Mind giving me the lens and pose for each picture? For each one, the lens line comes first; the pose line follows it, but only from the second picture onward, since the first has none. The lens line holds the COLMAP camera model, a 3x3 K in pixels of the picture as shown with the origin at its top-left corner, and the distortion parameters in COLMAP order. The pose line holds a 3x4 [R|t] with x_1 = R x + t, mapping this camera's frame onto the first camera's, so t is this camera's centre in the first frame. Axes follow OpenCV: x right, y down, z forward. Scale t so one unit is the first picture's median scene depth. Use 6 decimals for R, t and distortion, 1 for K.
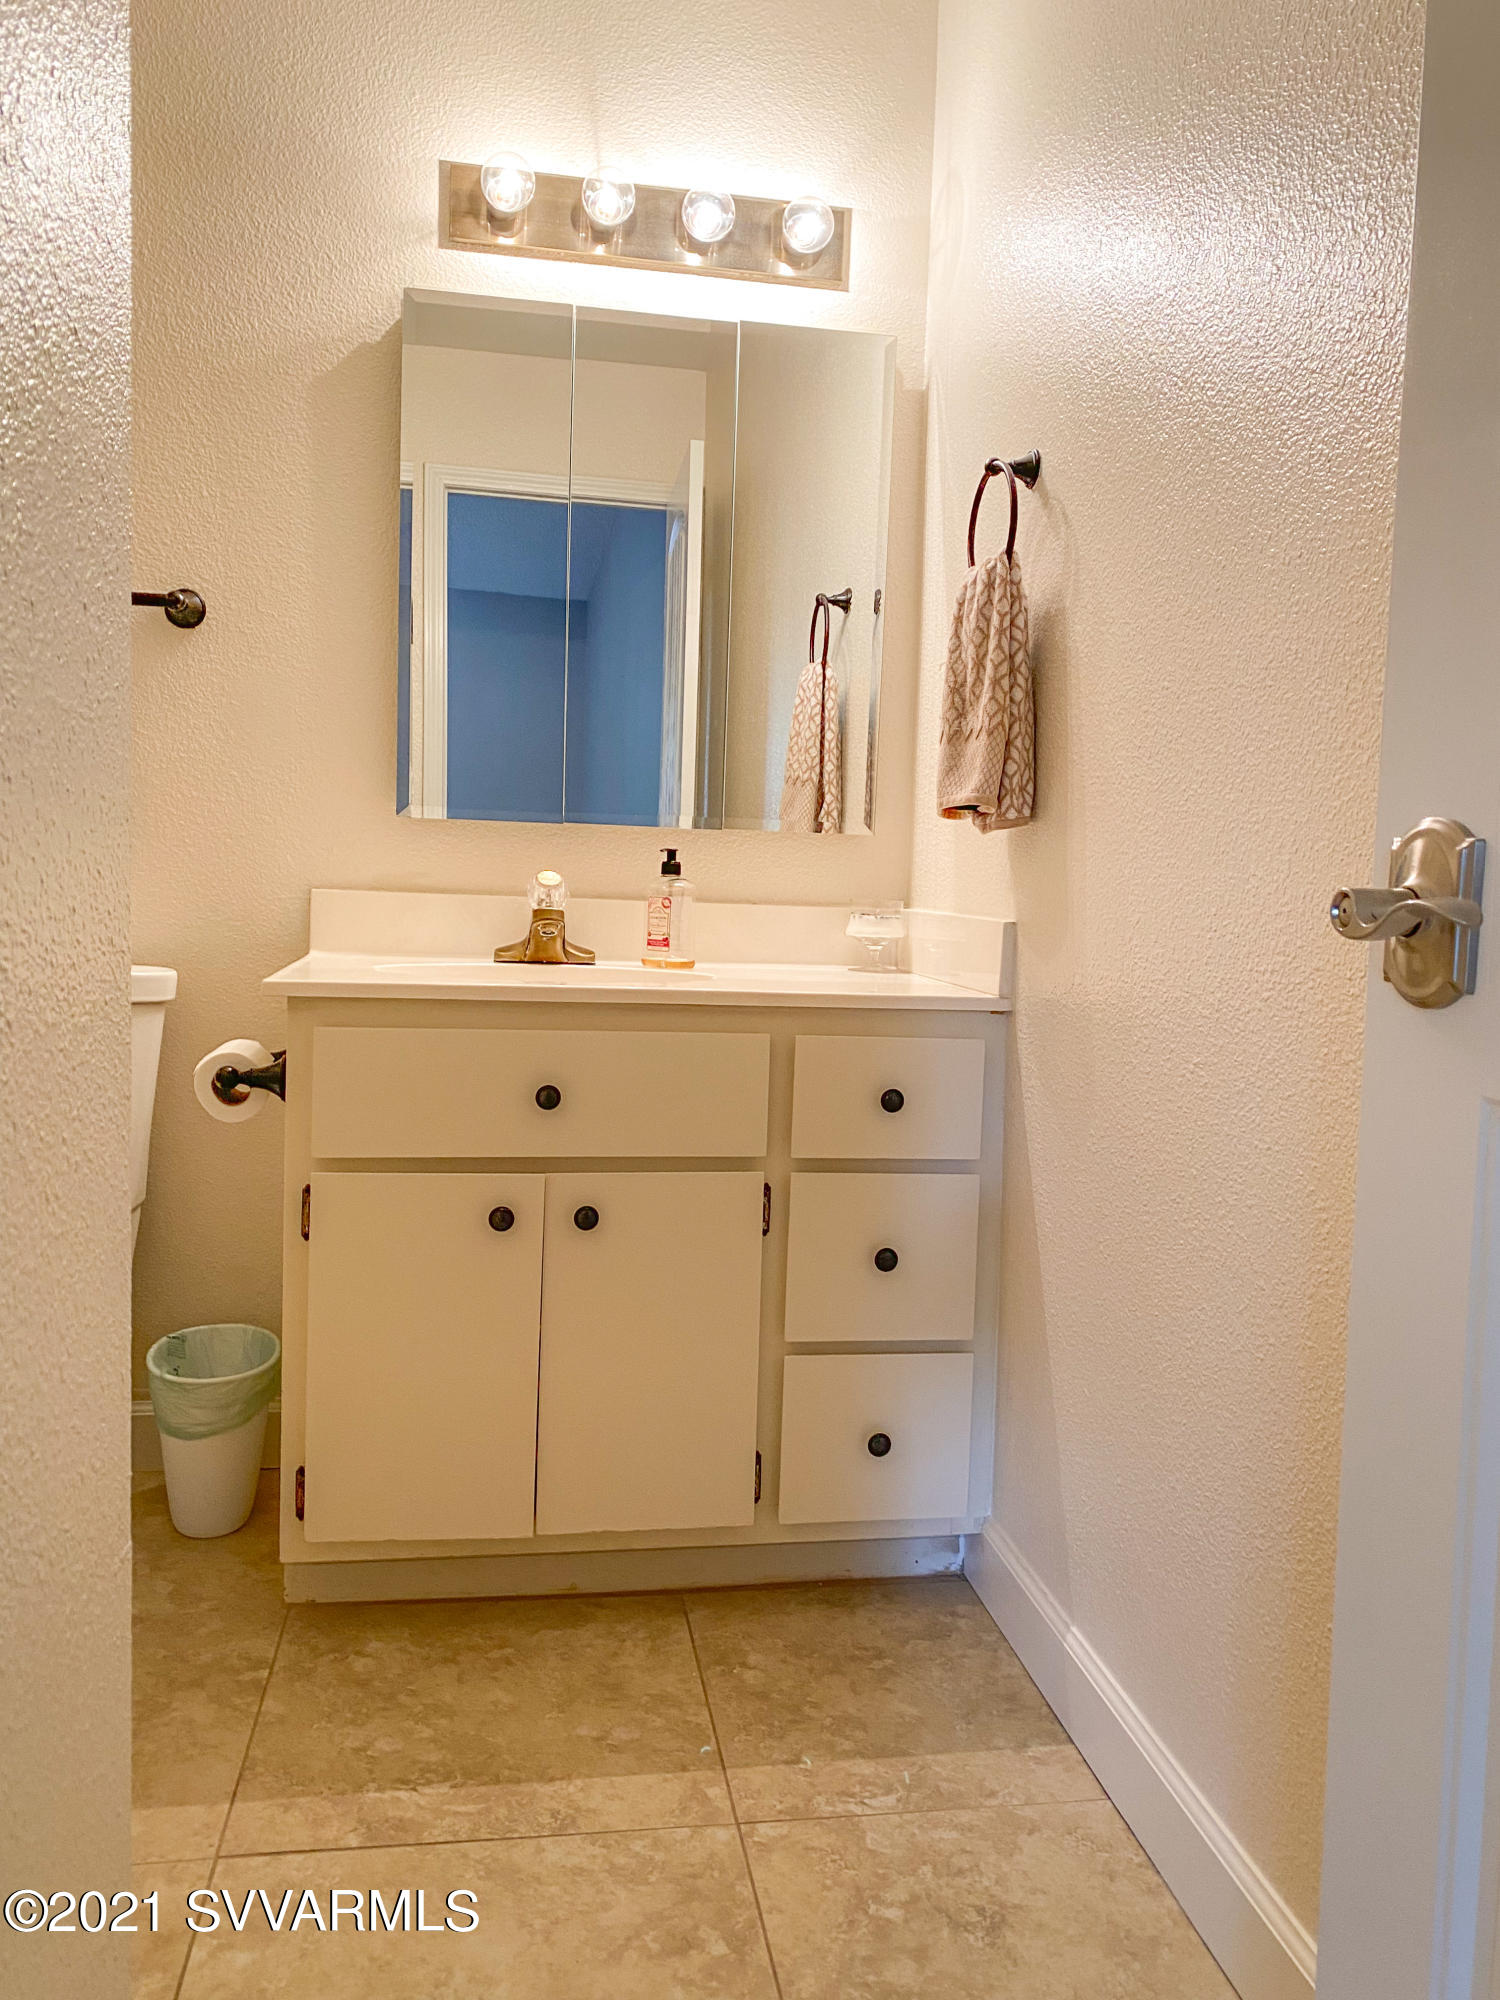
lens RADIAL K [[1539.8, 0, 750.0], [0, 1539.8, 1000.0], [0, 0, 1]] dist [0.001763, 0.001055]
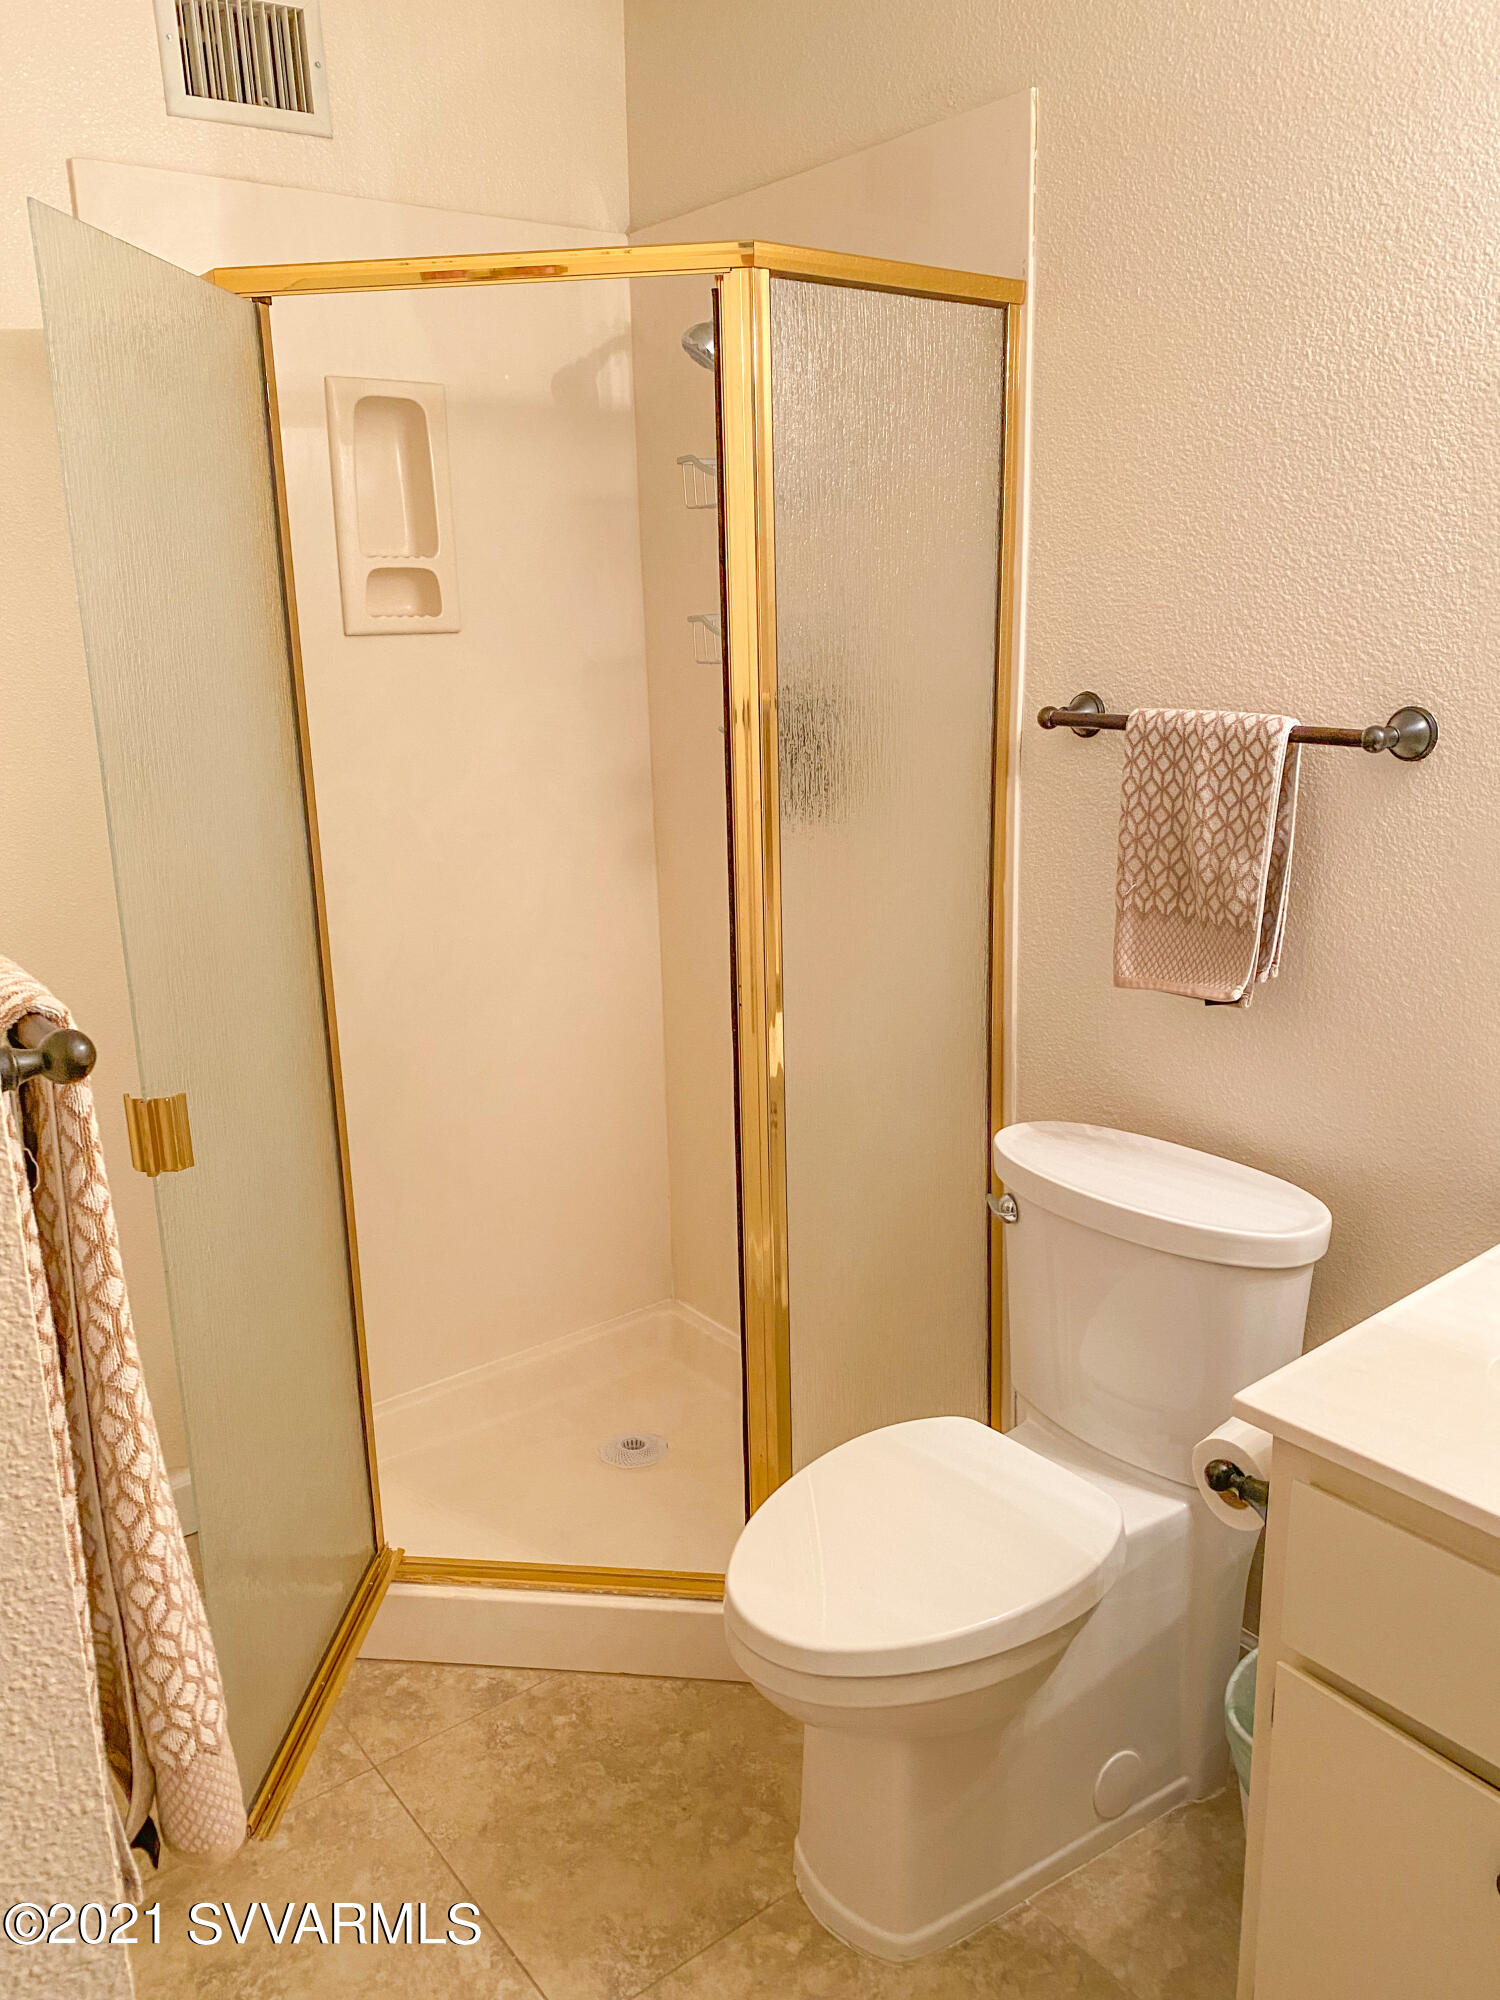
lens RADIAL K [[1539.8, 0, 750.0], [0, 1539.8, 1000.0], [0, 0, 1]] dist [0.001763, 0.001055]
pose [[0.476526, 0.177050, -0.861148, 0.129123], [-0.033705, 0.982471, 0.183343, -0.254410], [0.878514, -0.058343, 0.474141, 0.380718]]
